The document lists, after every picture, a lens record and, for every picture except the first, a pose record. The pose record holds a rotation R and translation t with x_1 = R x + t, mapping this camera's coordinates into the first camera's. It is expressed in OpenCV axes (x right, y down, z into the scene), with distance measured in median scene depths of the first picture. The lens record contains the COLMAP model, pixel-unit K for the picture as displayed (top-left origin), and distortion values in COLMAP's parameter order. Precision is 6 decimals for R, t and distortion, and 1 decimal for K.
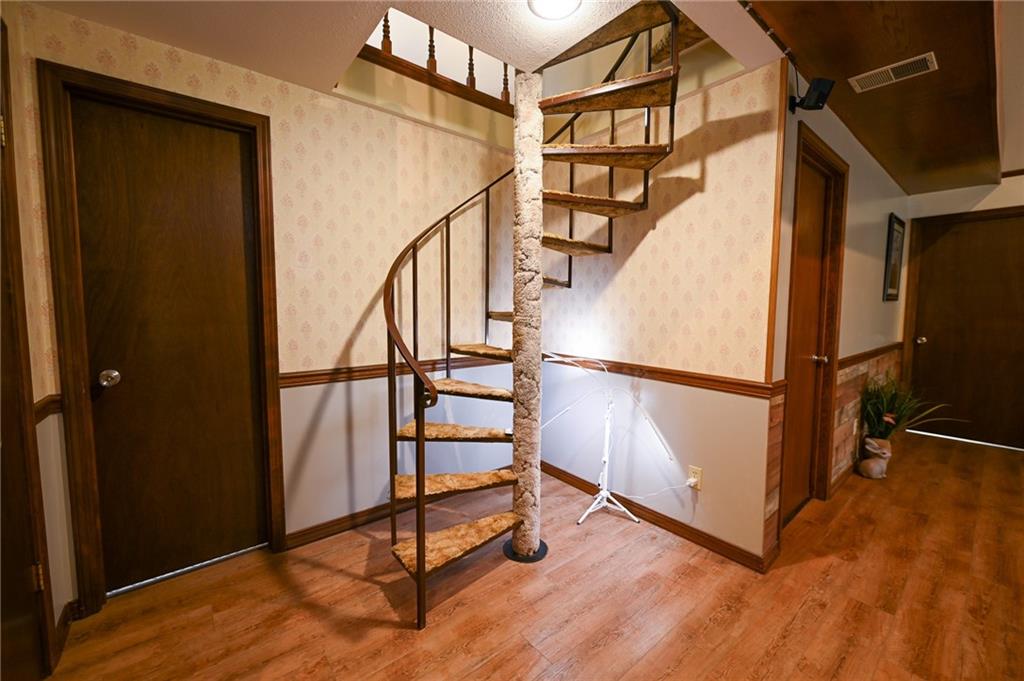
lens RADIAL K [[406.3, 0, 514.4], [0, 406.3, 338.4], [0, 0, 1]] dist [-0.006141, -0.001199]
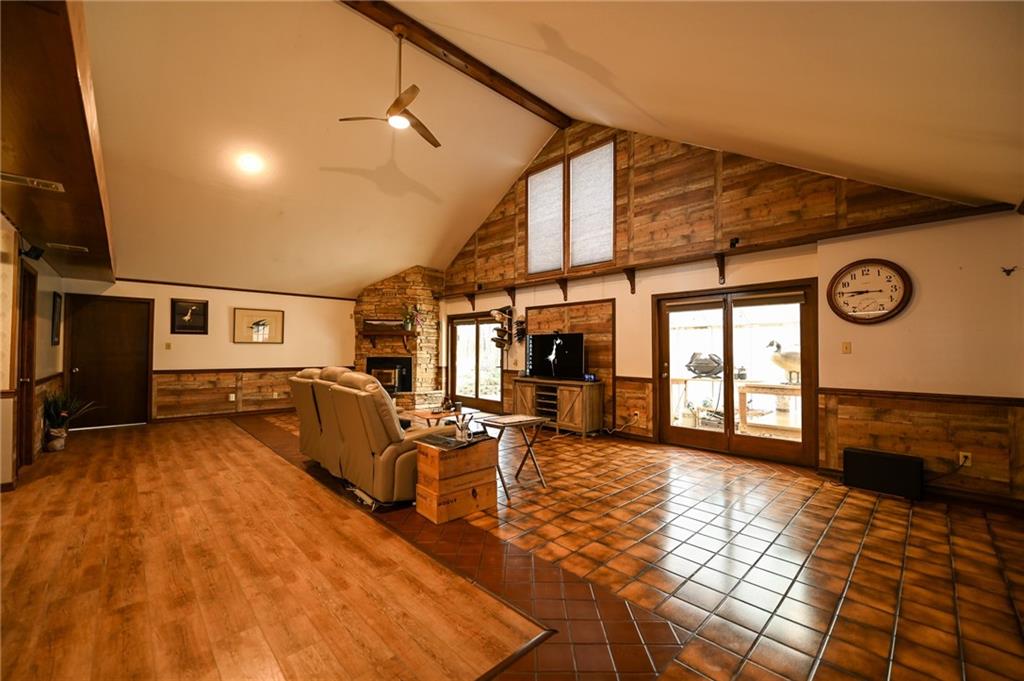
lens RADIAL K [[406.3, 0, 514.9], [0, 406.3, 343.4], [0, 0, 1]] dist [-0.006141, -0.001199]
pose [[-0.077517, 0.014770, 0.996882, -1.127554], [0.070381, 0.997477, -0.009306, 0.057815], [-0.994504, 0.069440, -0.078361, -0.963713]]
